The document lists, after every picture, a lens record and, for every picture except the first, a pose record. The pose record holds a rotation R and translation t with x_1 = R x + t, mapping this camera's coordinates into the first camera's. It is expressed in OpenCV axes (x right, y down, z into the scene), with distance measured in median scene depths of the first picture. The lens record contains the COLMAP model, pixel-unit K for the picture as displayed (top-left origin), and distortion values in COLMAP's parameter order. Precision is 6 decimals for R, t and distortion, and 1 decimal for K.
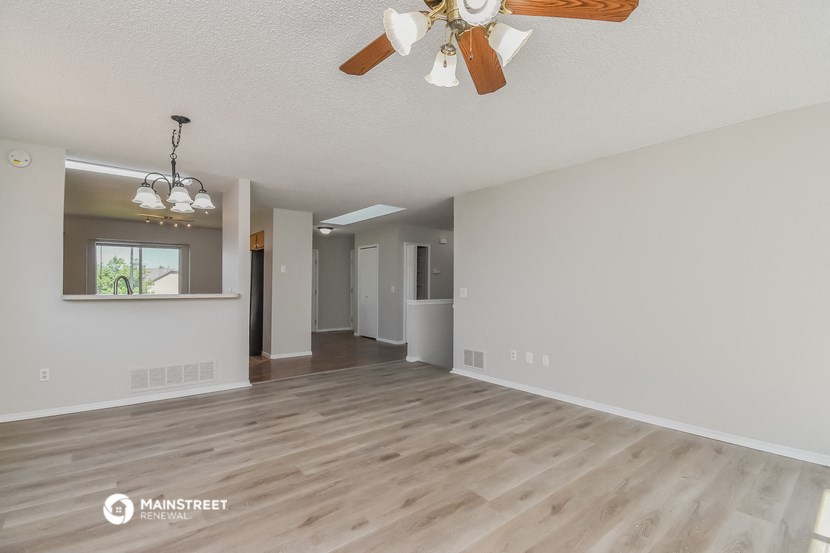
lens RADIAL K [[369.2, 0, 415.0], [0, 369.2, 276.5], [0, 0, 1]] dist [-0.002326, -0.000576]
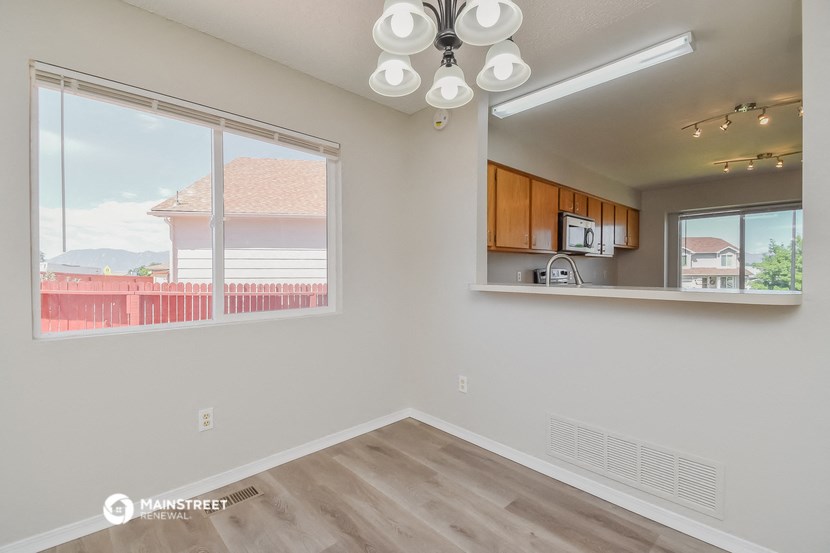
lens RADIAL K [[369.2, 0, 415.0], [0, 369.2, 276.5], [0, 0, 1]] dist [-0.002326, -0.000576]
pose [[0.086605, 0.025200, -0.995924, -0.363303], [0.022526, 0.999375, 0.027247, 0.016664], [0.995988, -0.024794, 0.085983, 1.303249]]
